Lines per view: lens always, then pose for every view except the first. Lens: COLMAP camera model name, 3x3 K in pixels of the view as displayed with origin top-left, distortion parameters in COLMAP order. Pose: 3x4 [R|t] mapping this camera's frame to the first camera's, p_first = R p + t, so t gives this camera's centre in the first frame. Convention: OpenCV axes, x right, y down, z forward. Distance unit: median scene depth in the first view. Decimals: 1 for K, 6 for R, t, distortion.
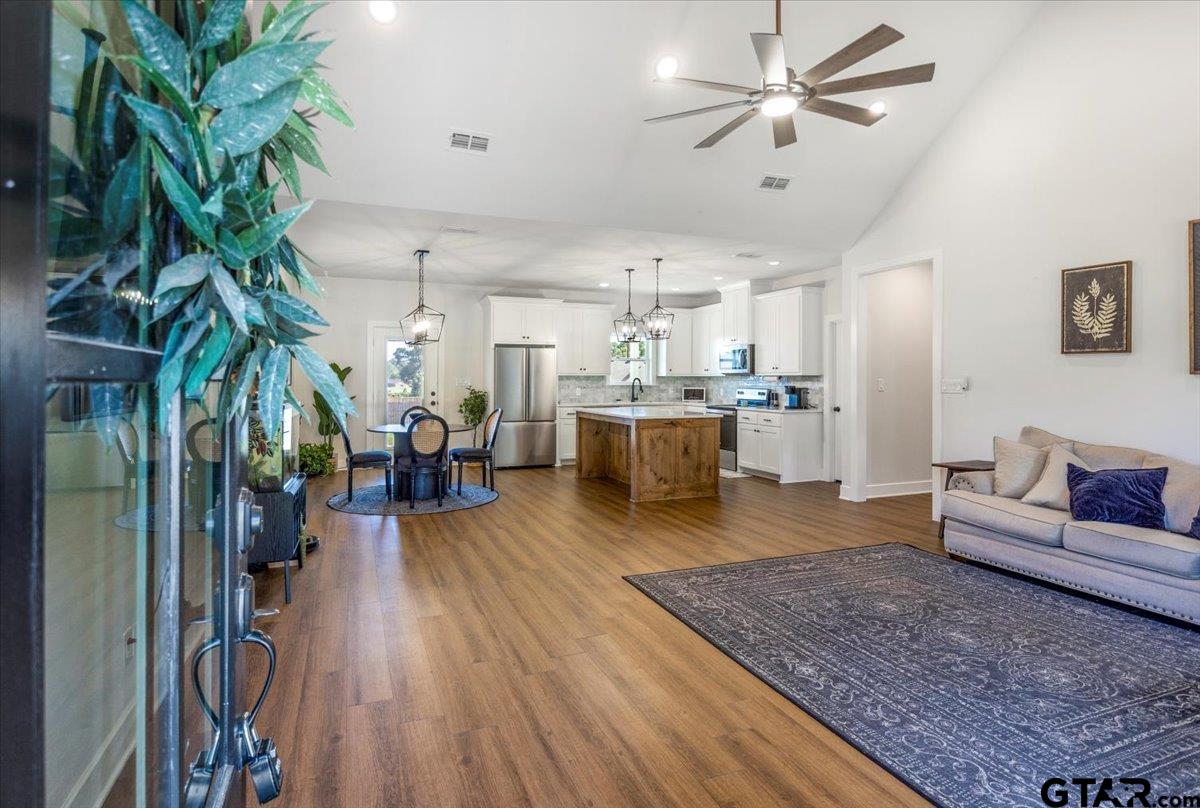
lens RADIAL K [[612.5, 0, 609.6], [0, 612.5, 382.5], [0, 0, 1]] dist [-0.009350, 0.000600]
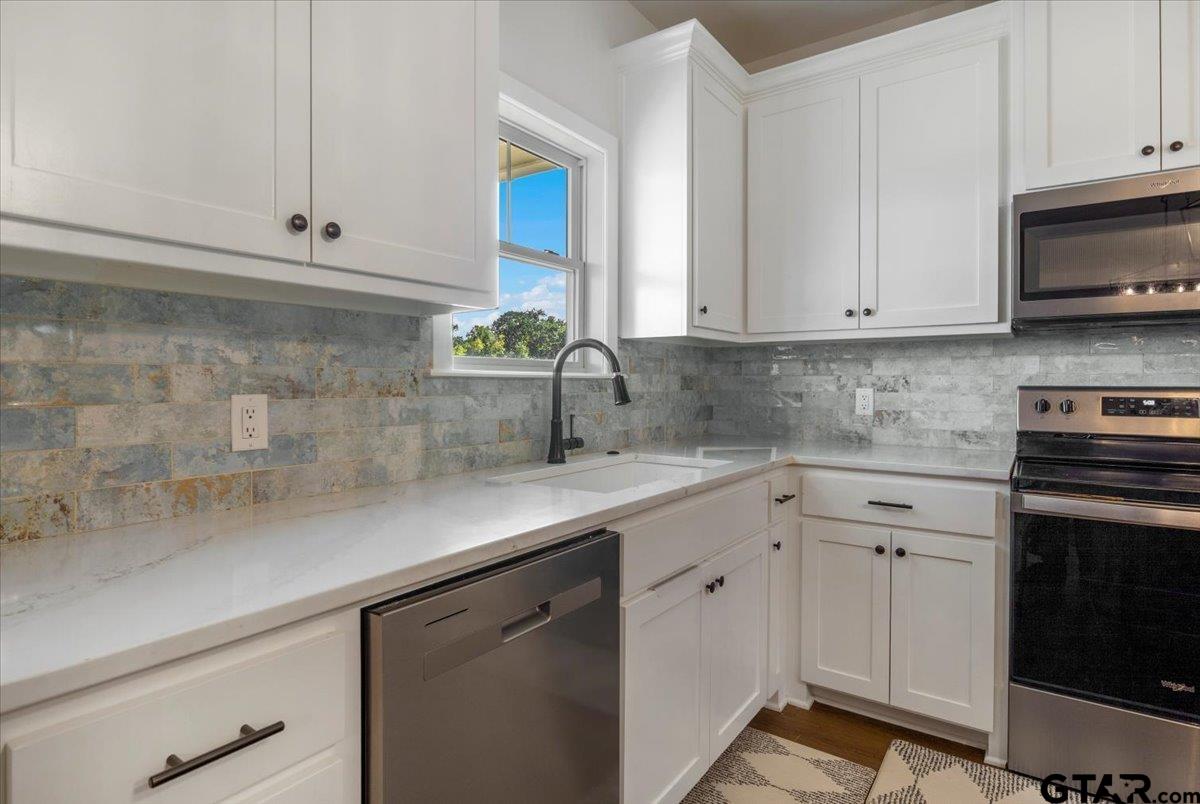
lens RADIAL K [[613.3, 0, 595.3], [0, 613.3, 389.8], [0, 0, 1]] dist [-0.009677, 0.000298]
pose [[0.856840, -0.008379, 0.515515, -0.062116], [0.003018, 0.999932, 0.011236, 0.007868], [-0.515574, -0.008072, 0.856807, 0.960005]]
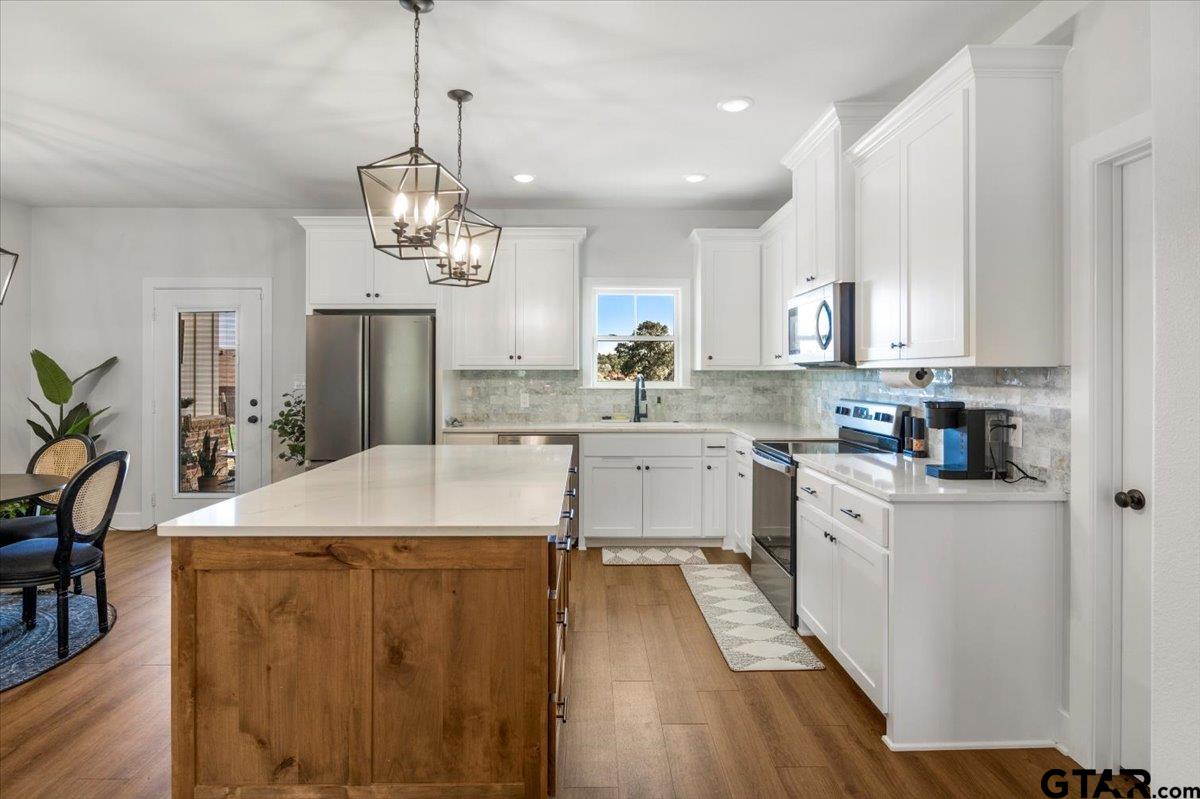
lens RADIAL K [[613.3, 0, 602.3], [0, 613.3, 369.6], [0, 0, 1]] dist [-0.009677, 0.000298]
pose [[0.929852, -0.002686, -0.367924, 0.231101], [-0.001157, 0.999947, -0.010223, -0.006883], [0.367932, 0.009931, 0.929800, 0.604309]]
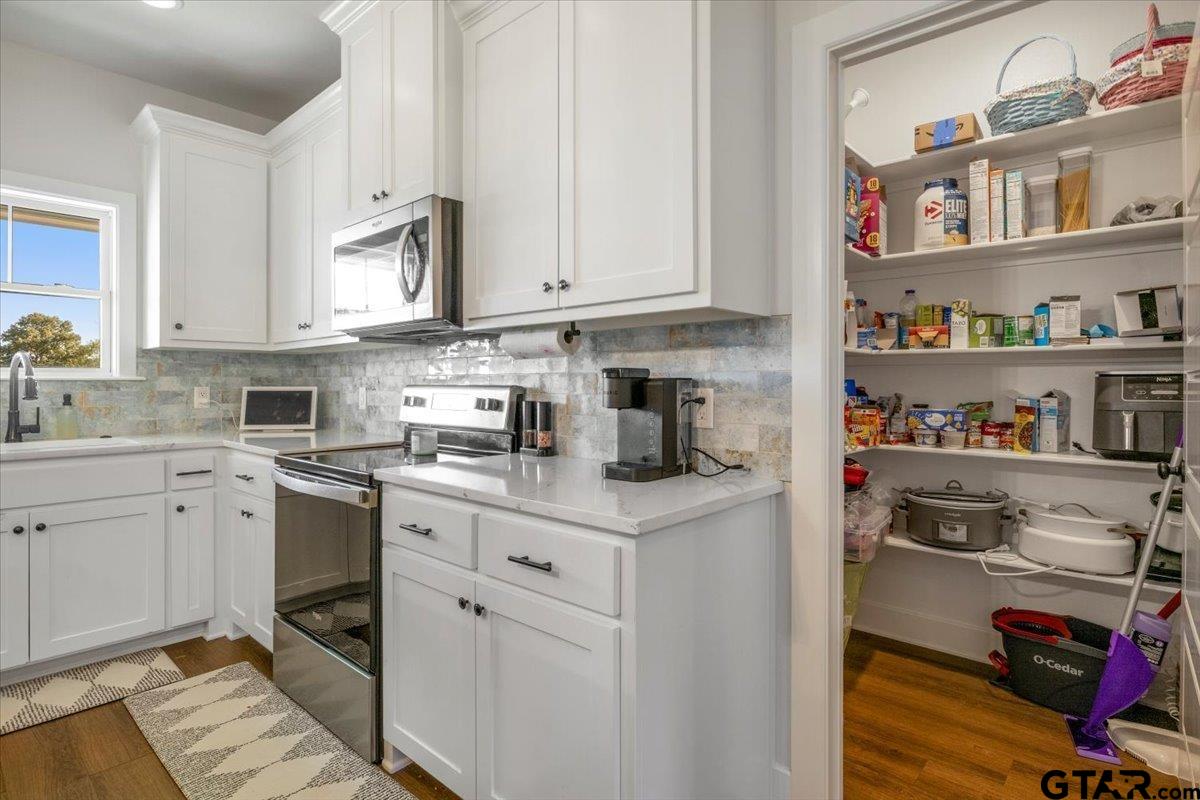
lens RADIAL K [[613.3, 0, 599.1], [0, 613.3, 381.3], [0, 0, 1]] dist [-0.009677, 0.000298]
pose [[0.903494, -0.002771, 0.428592, 0.181863], [0.006049, 0.999962, -0.006287, 0.010400], [-0.428558, 0.008273, 0.903476, 0.757221]]
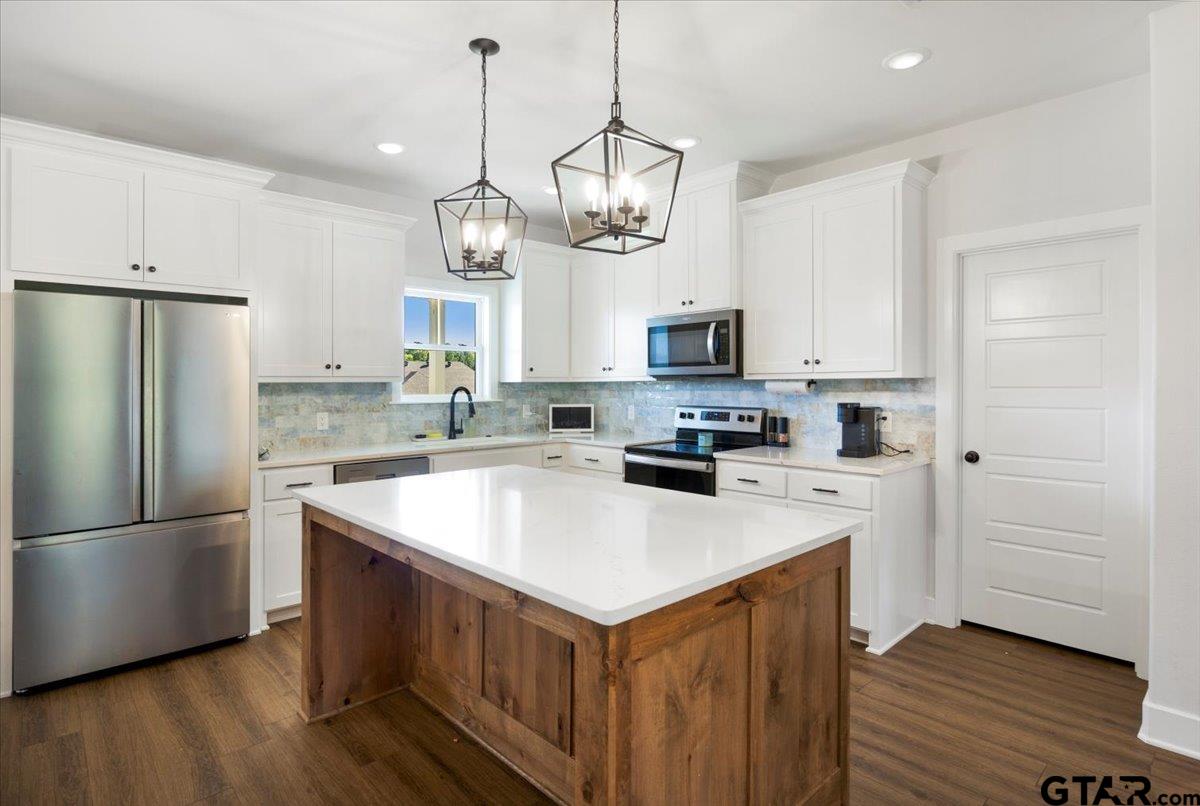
lens RADIAL K [[612.5, 0, 604.6], [0, 612.5, 386.7], [0, 0, 1]] dist [-0.009350, 0.000600]
pose [[0.938759, -0.009266, 0.344451, -0.015101], [0.009969, 0.999950, -0.000268, -0.007153], [-0.344431, 0.003685, 0.938804, 0.610000]]
